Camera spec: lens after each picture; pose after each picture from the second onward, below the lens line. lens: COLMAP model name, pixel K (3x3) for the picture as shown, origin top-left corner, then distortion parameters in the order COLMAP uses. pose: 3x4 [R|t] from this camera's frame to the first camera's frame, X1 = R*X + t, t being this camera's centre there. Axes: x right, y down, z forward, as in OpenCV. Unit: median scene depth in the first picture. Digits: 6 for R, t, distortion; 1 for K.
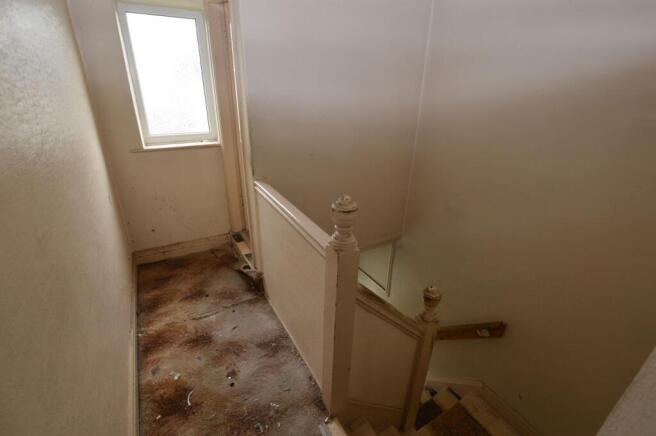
lens RADIAL K [[294.0, 0, 327.2], [0, 294.0, 218.1], [0, 0, 1]] dist [-0.028430, 0.000127]
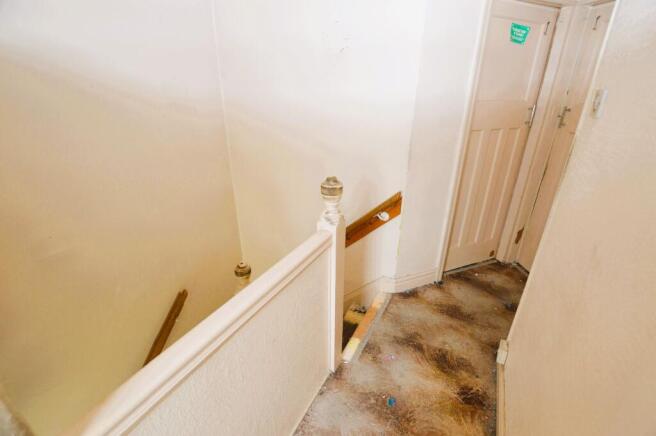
lens RADIAL K [[294.0, 0, 327.8], [0, 294.0, 218.1], [0, 0, 1]] dist [-0.028430, 0.000127]
pose [[-0.541048, -0.358605, 0.760703, -0.583110], [0.328582, 0.742495, 0.583725, -0.417624], [-0.774145, 0.565777, -0.283894, 0.930116]]
